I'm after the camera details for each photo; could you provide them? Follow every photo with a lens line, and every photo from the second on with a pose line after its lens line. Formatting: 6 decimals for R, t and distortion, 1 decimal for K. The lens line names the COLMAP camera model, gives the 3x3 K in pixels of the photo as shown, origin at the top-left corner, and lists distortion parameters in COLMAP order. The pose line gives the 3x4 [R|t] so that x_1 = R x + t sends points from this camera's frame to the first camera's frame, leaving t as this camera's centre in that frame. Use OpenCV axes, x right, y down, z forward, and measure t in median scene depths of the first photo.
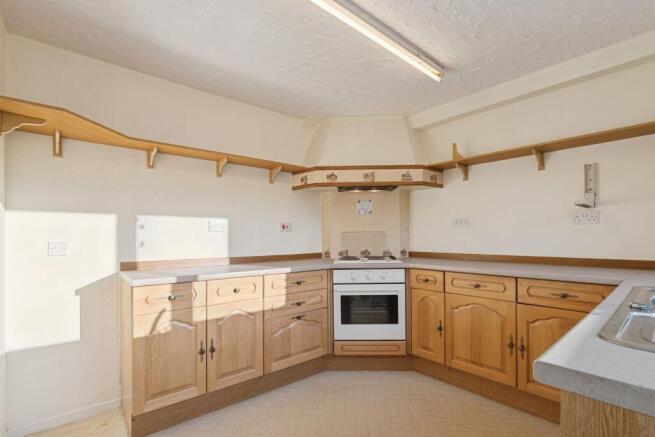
lens RADIAL K [[316.7, 0, 331.3], [0, 316.7, 235.5], [0, 0, 1]] dist [-0.003593, -0.000047]
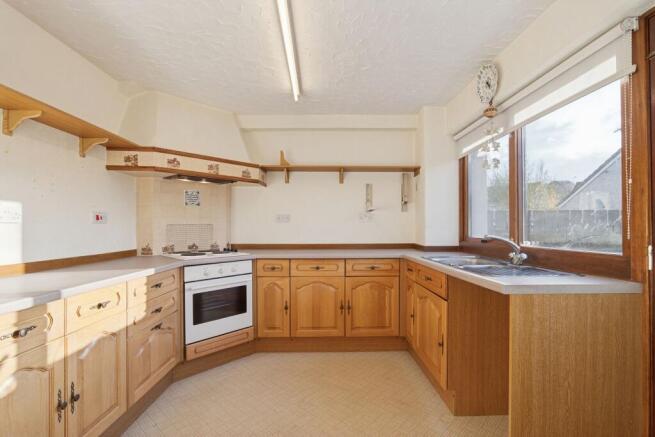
lens RADIAL K [[311.8, 0, 329.6], [0, 311.8, 228.2], [0, 0, 1]] dist [-0.004229, 0.000484]
pose [[0.643393, 0.001478, 0.765535, -0.416422], [-0.004275, 0.999989, 0.001663, -0.005766], [-0.765524, -0.004343, 0.643392, 0.118525]]
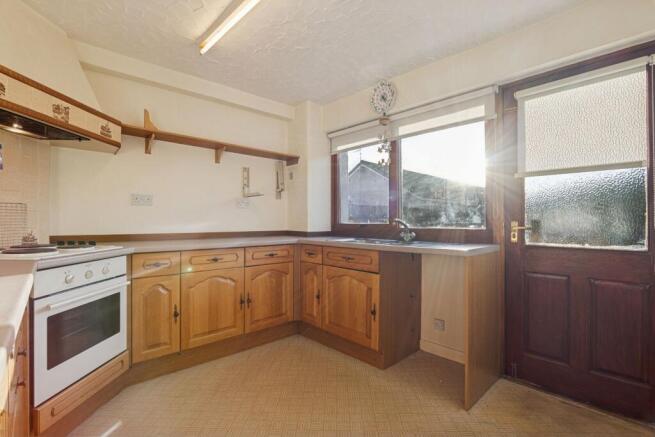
lens RADIAL K [[309.4, 0, 326.8], [0, 309.4, 221.2], [0, 0, 1]] dist [-0.003170, 0.000036]
pose [[-0.034877, 0.004815, 0.999380, -0.529785], [-0.005844, 0.999970, -0.005022, 0.024928], [-0.999375, -0.006015, -0.034848, 0.557641]]
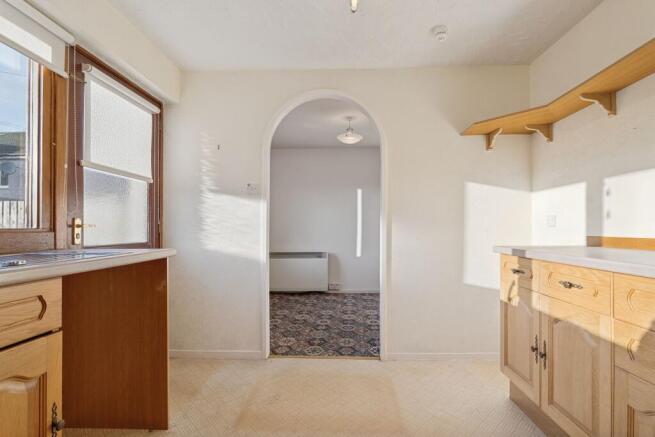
lens RADIAL K [[309.4, 0, 326.8], [0, 309.4, 221.2], [0, 0, 1]] dist [-0.003170, 0.000036]
pose [[-0.698766, -0.013055, -0.715231, 0.383441], [0.006189, 0.999686, -0.024294, 0.050347], [0.715324, -0.021402, -0.698465, 0.894837]]
